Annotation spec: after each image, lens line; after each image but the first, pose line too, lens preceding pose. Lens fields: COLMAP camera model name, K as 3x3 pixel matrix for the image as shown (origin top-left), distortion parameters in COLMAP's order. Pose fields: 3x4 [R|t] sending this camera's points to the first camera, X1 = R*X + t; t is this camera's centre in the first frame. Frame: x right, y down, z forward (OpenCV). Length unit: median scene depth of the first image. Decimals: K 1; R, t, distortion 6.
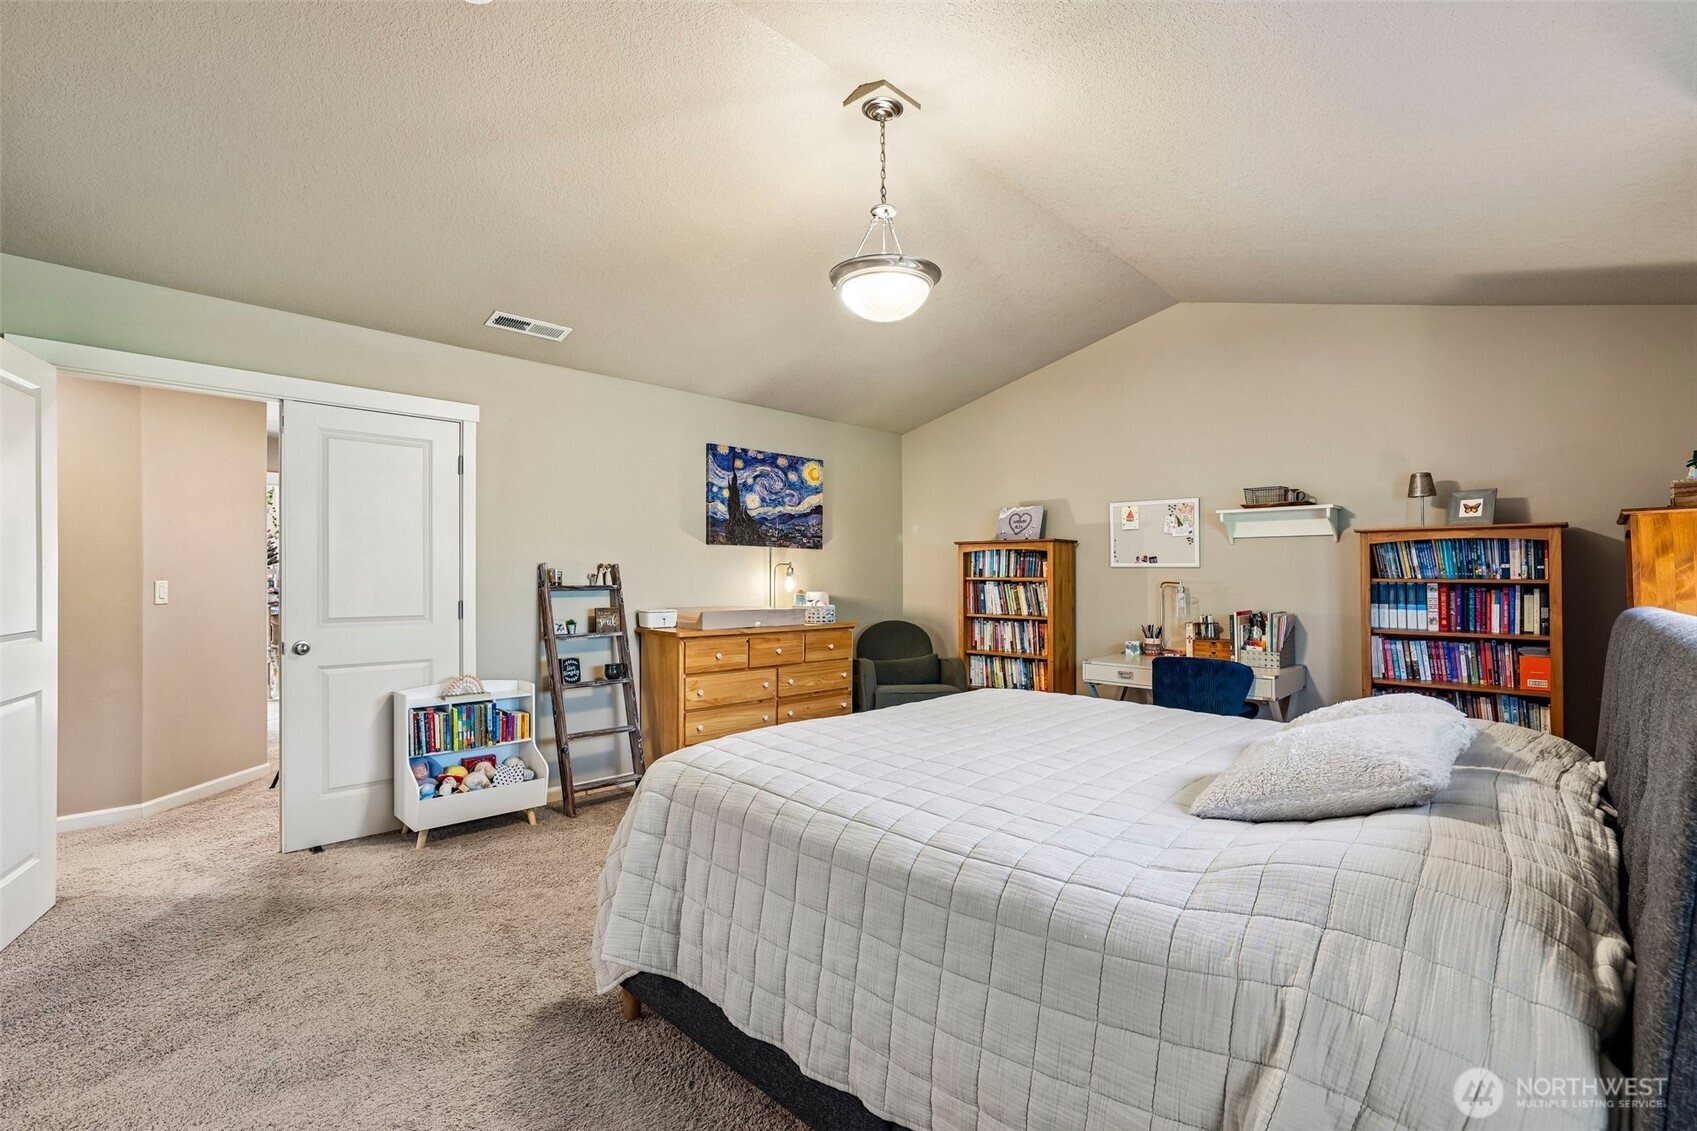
lens RADIAL K [[780.8, 0, 838.7], [0, 780.8, 568.2], [0, 0, 1]] dist [-0.015179, 0.004323]
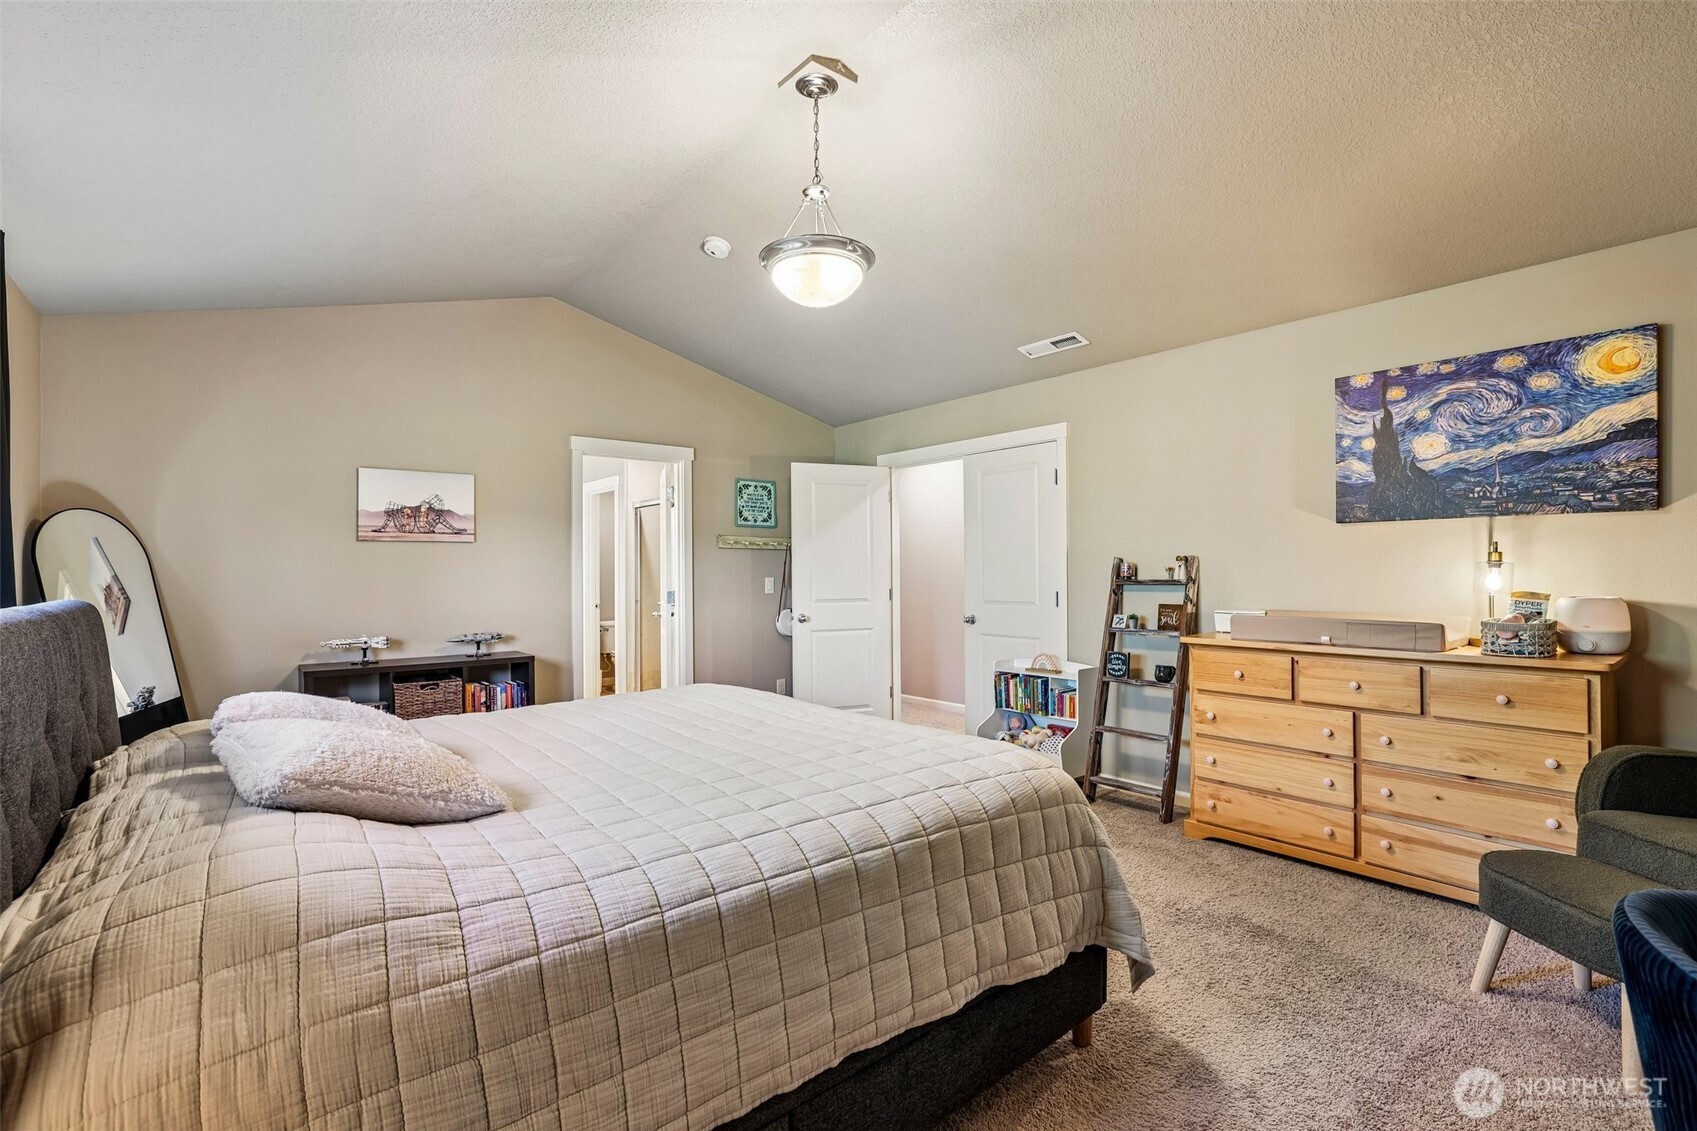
lens RADIAL K [[780.8, 0, 843.4], [0, 780.8, 578.8], [0, 0, 1]] dist [-0.015179, 0.004323]
pose [[-0.100340, 0.004784, -0.994942, 0.525597], [0.014256, 0.999893, 0.003370, 0.009845], [0.994851, -0.013846, -0.100397, 0.578331]]
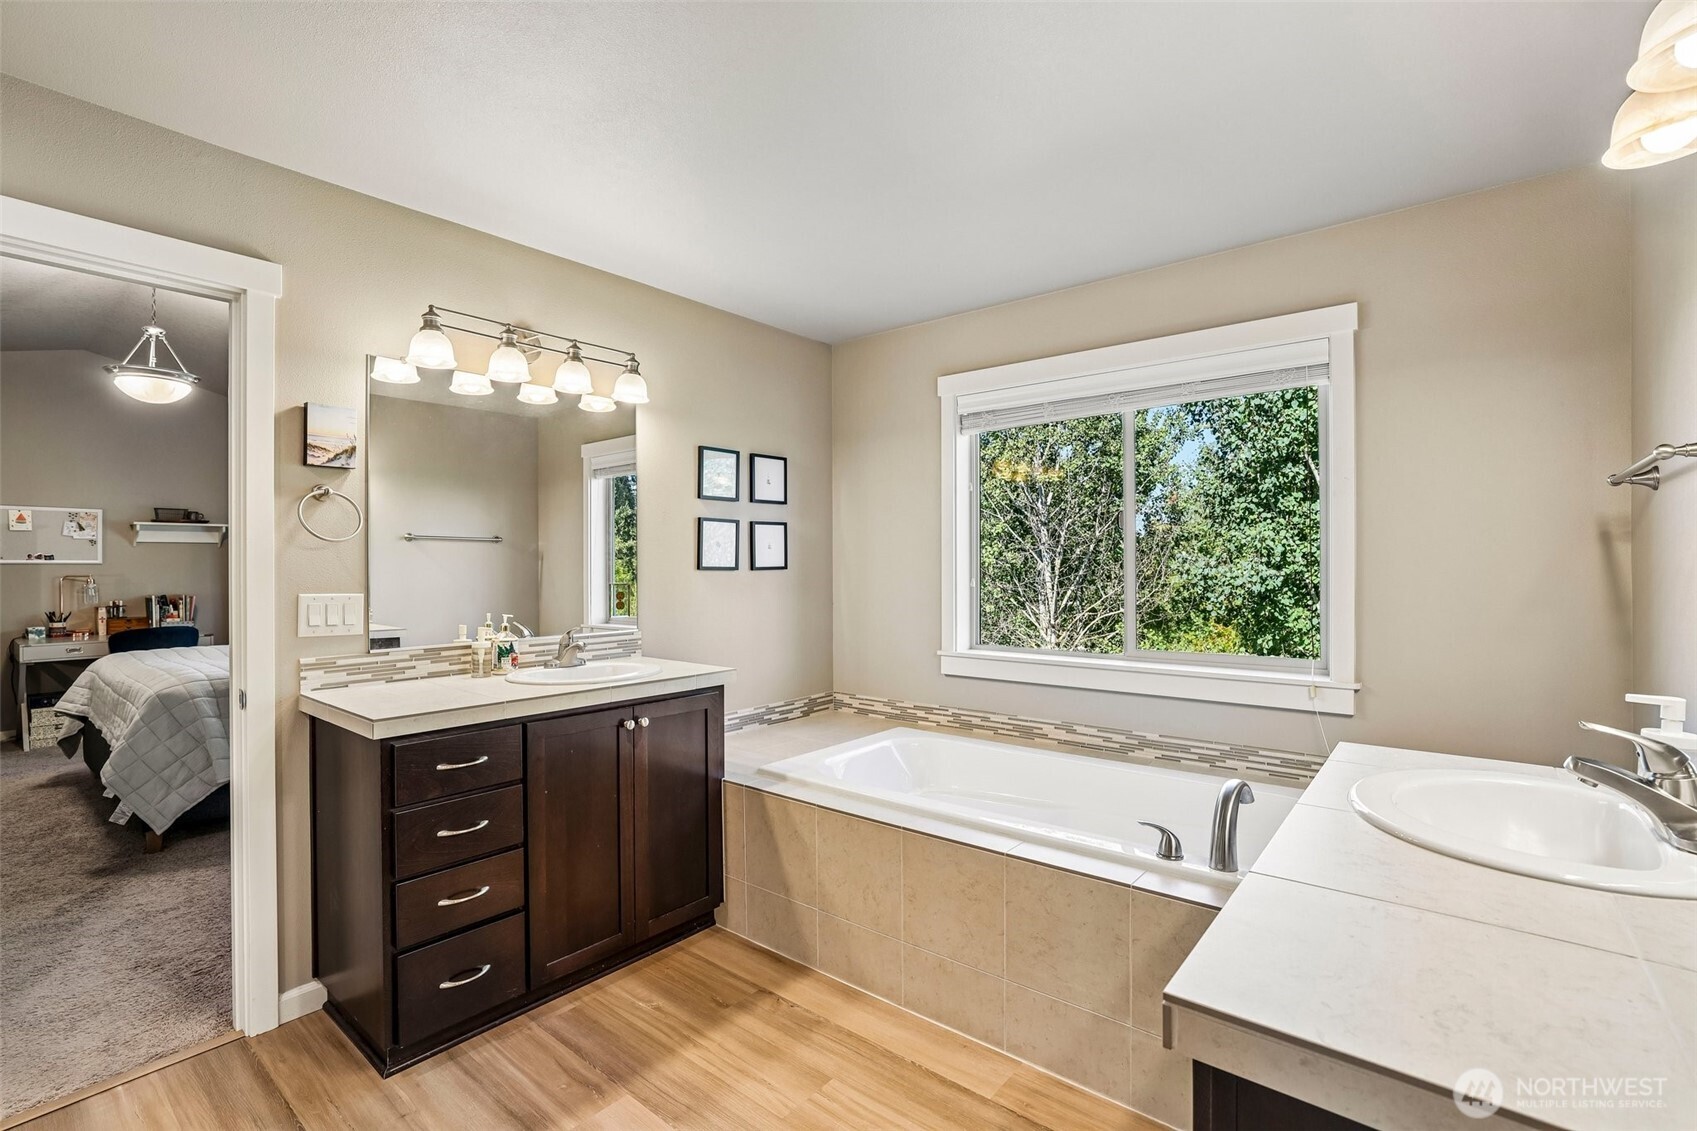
lens RADIAL K [[780.8, 0, 862.2], [0, 780.8, 563.4], [0, 0, 1]] dist [-0.015179, 0.004323]
pose [[-0.087612, 0.003664, 0.996148, -1.194196], [-0.003633, 0.999985, -0.003998, -0.001808], [-0.996148, -0.003969, -0.087598, -0.174892]]
